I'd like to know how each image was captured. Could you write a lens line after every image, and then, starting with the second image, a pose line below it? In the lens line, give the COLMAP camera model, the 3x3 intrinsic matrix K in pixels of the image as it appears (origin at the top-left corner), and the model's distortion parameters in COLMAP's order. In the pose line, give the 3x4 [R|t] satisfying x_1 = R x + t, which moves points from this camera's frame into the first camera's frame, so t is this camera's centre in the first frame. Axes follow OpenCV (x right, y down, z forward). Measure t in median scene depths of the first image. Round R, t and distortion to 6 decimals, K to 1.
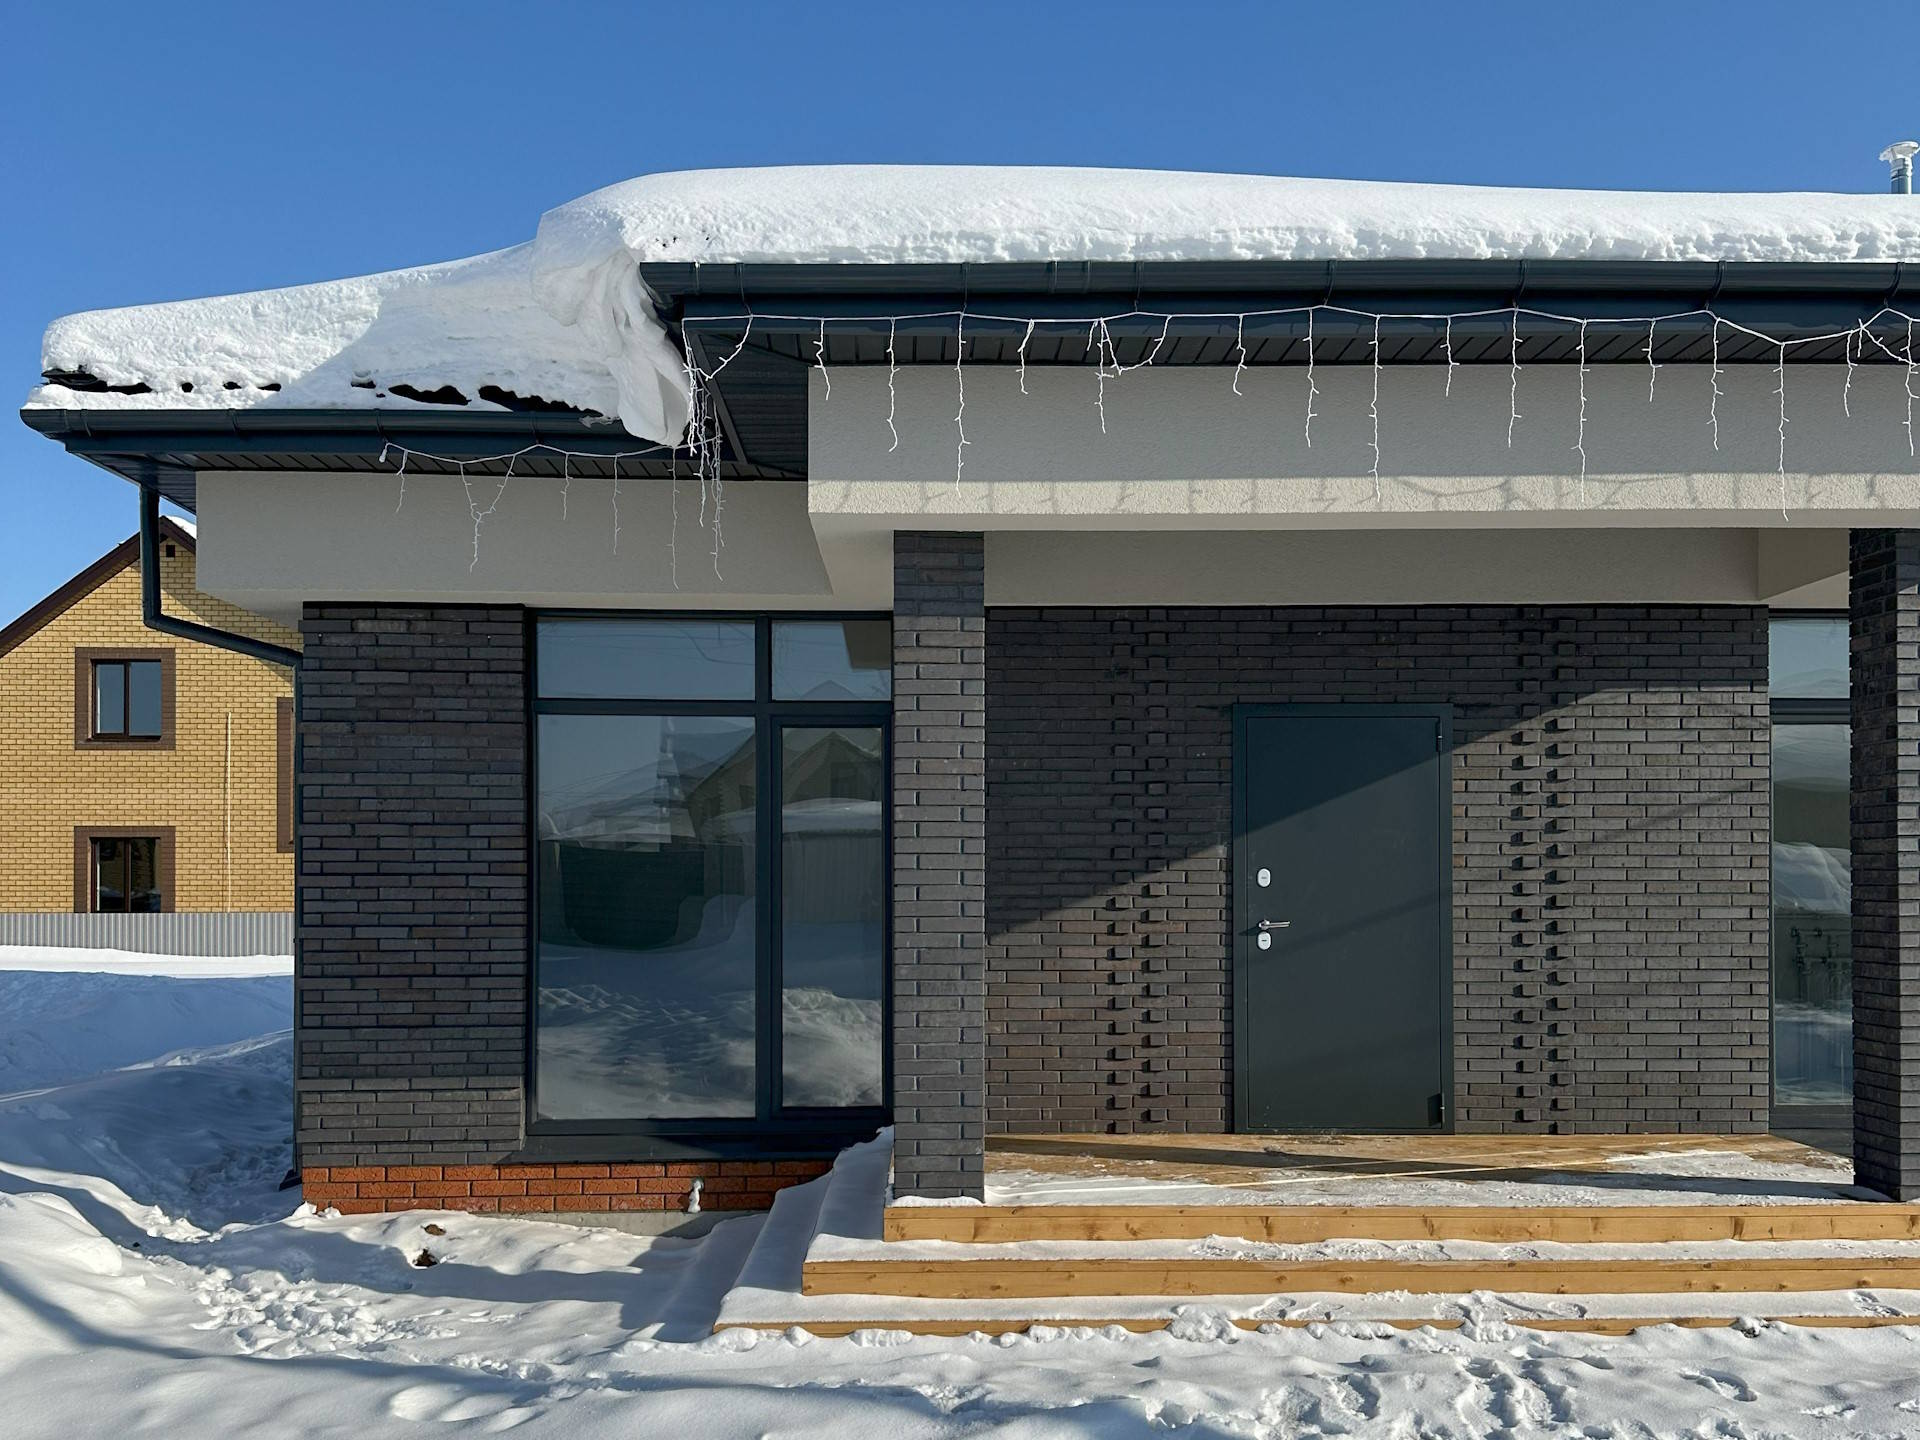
lens RADIAL K [[1765.6, 0, 963.5], [0, 1765.6, 858.4], [0, 0, 1]] dist [0.155041, -0.304942]
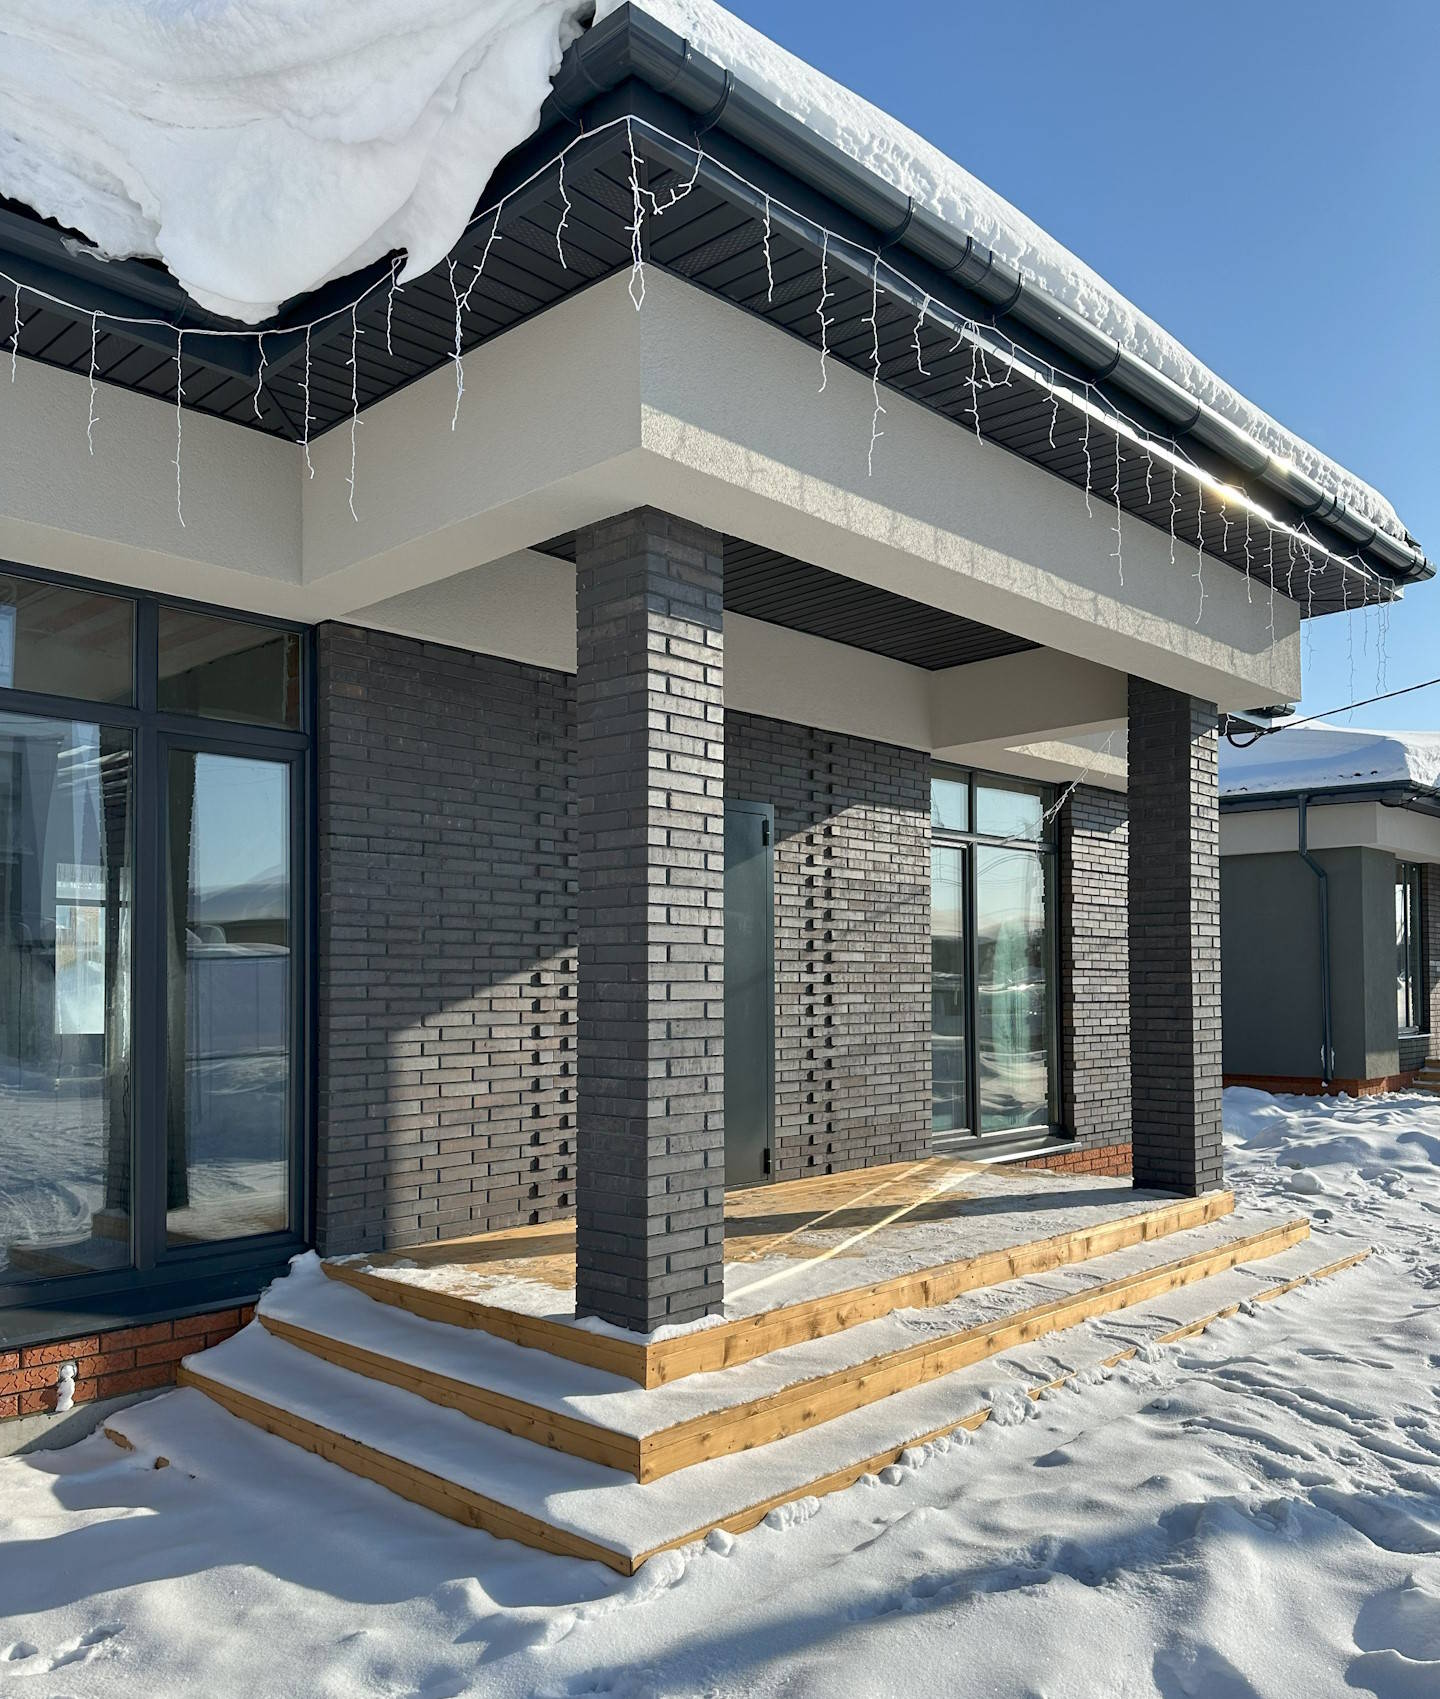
lens RADIAL K [[1322.4, 0, 721.2], [0, 1322.4, 956.0], [0, 0, 1]] dist [0.130678, -0.202278]
pose [[0.708743, 0.015441, 0.705298, -0.370804], [-0.005292, 0.999849, -0.016572, 0.025974], [-0.705447, 0.008013, 0.708717, 0.457318]]
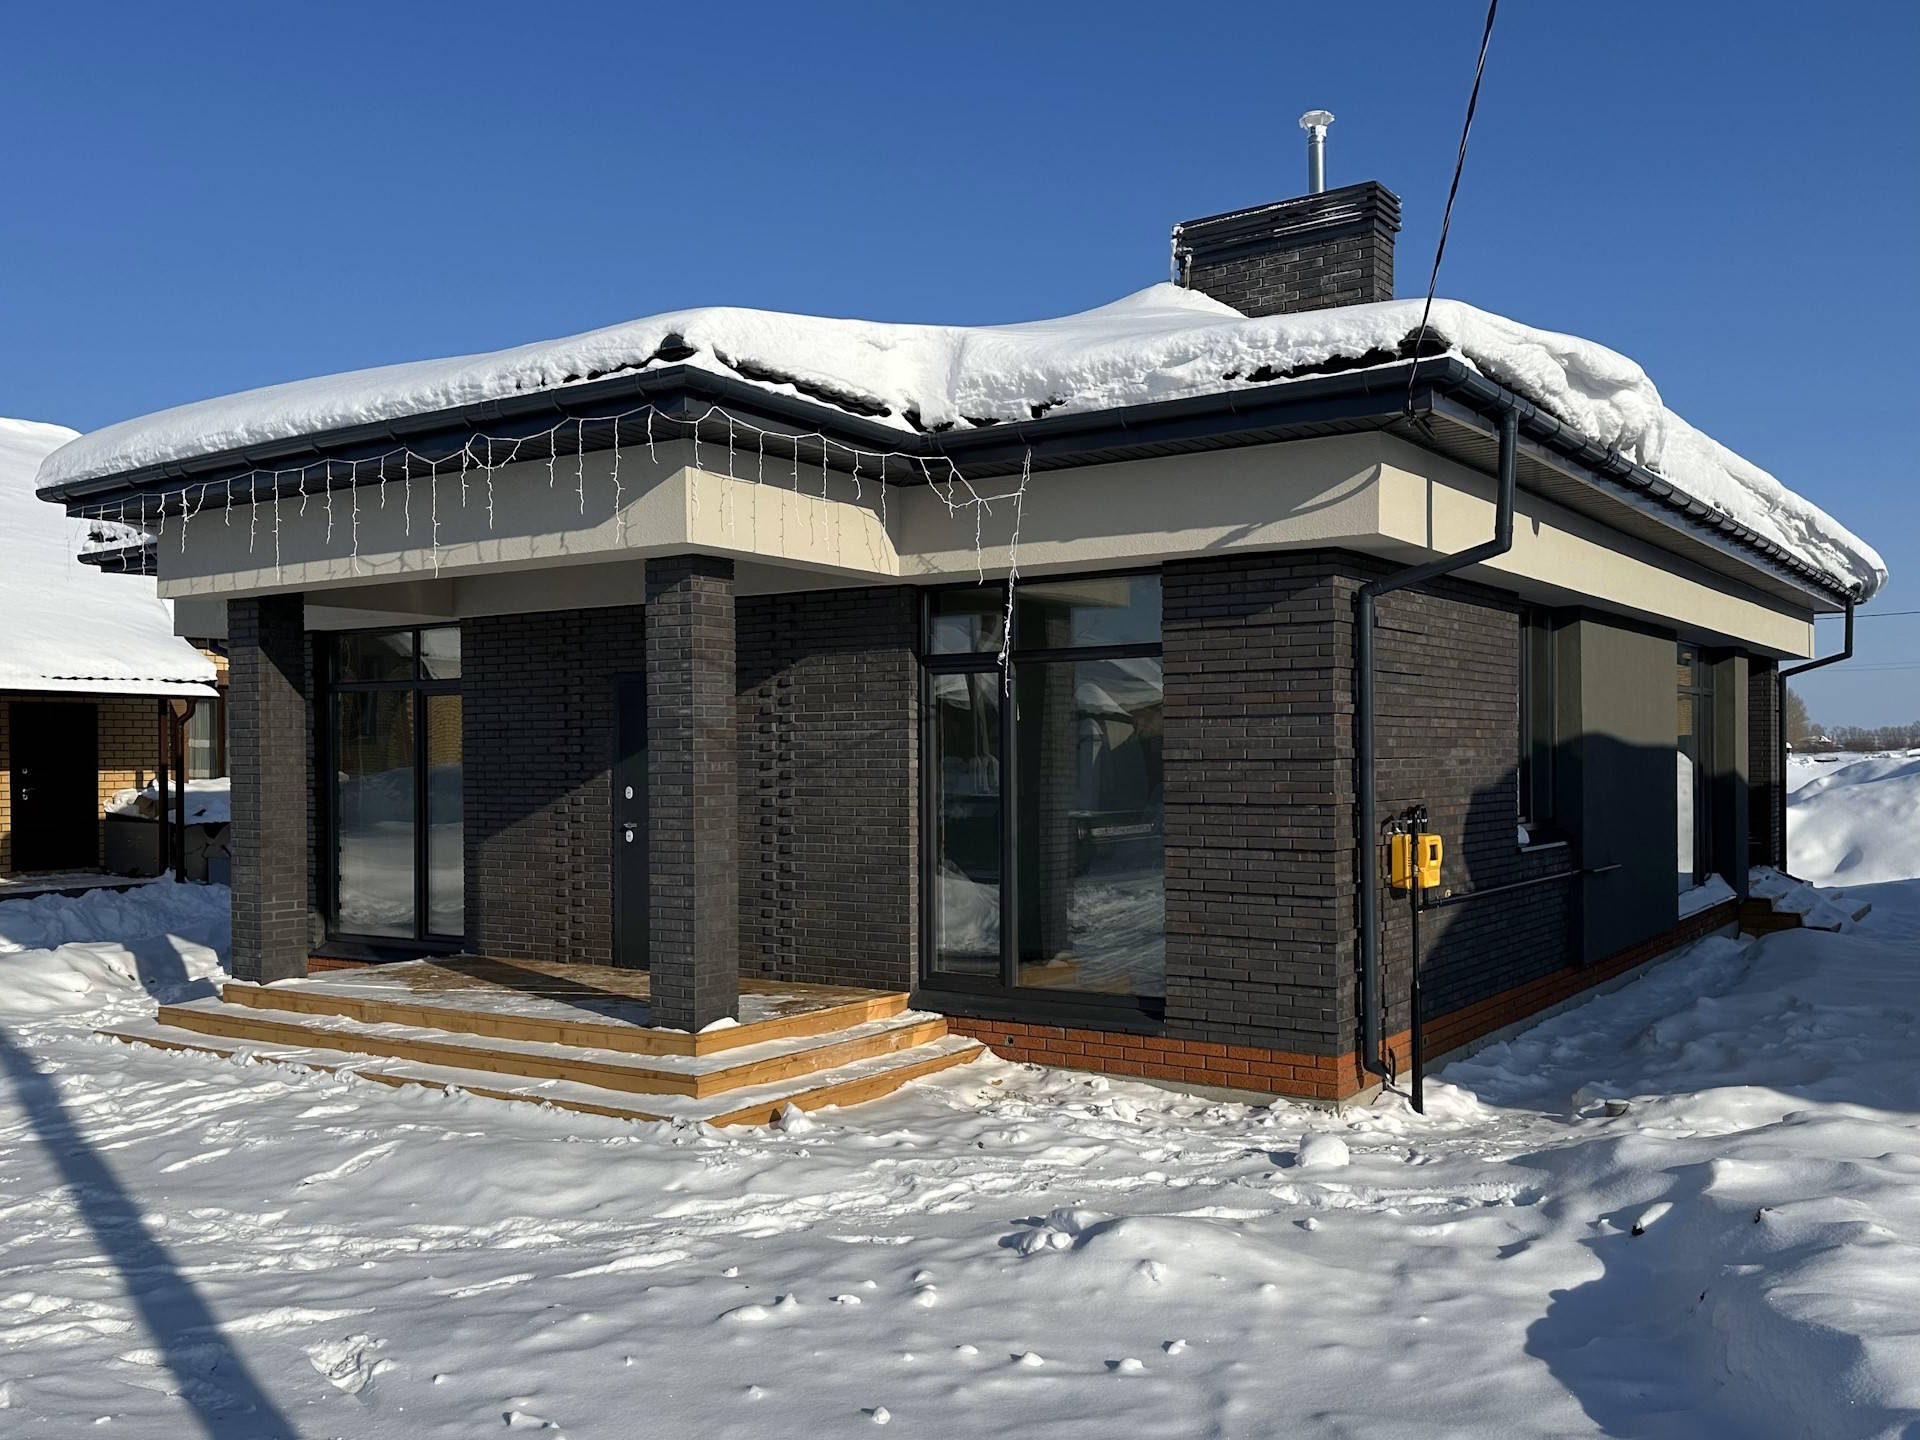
lens RADIAL K [[1657.6, 0, 969.7], [0, 1657.6, 757.4], [0, 0, 1]] dist [0.198115, -0.443877]
pose [[0.809288, -0.004329, -0.587397, 1.285208], [0.012568, 0.999872, 0.009946, -0.030113], [0.587278, -0.015431, 0.809238, 0.061738]]
